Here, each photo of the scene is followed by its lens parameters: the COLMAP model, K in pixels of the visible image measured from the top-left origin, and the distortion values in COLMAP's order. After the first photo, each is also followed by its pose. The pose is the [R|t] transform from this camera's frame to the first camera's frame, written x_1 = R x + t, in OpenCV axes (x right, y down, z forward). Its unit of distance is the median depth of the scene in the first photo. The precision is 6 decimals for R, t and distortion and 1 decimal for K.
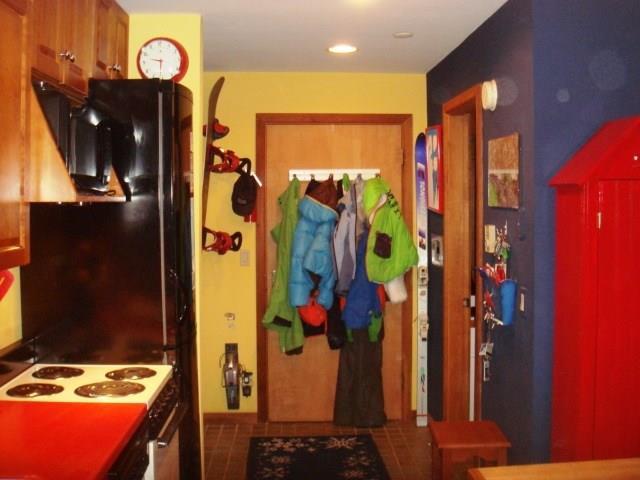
lens RADIAL K [[730.5, 0, 320.7], [0, 730.5, 223.1], [0, 0, 1]] dist [-0.155208, 0.071571]
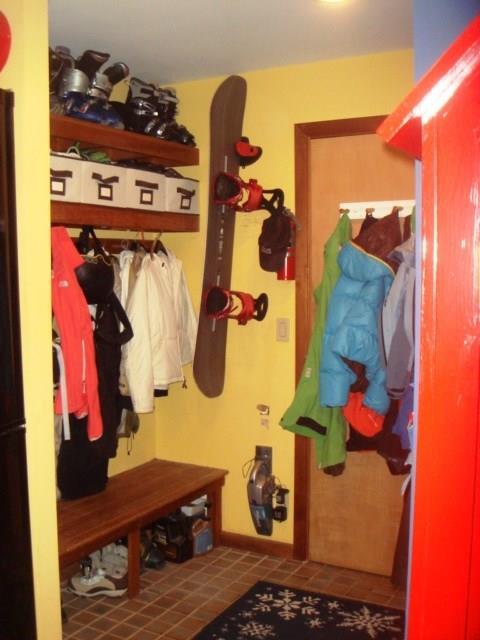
lens RADIAL K [[730.5, 0, 239.7], [0, 730.5, 323.6], [0, 0, 1]] dist [-0.155208, 0.071571]
pose [[0.835856, 0.041153, -0.547404, 0.255397], [-0.005192, 0.997734, 0.067079, -0.006579], [0.548924, -0.053226, 0.834176, 0.387198]]
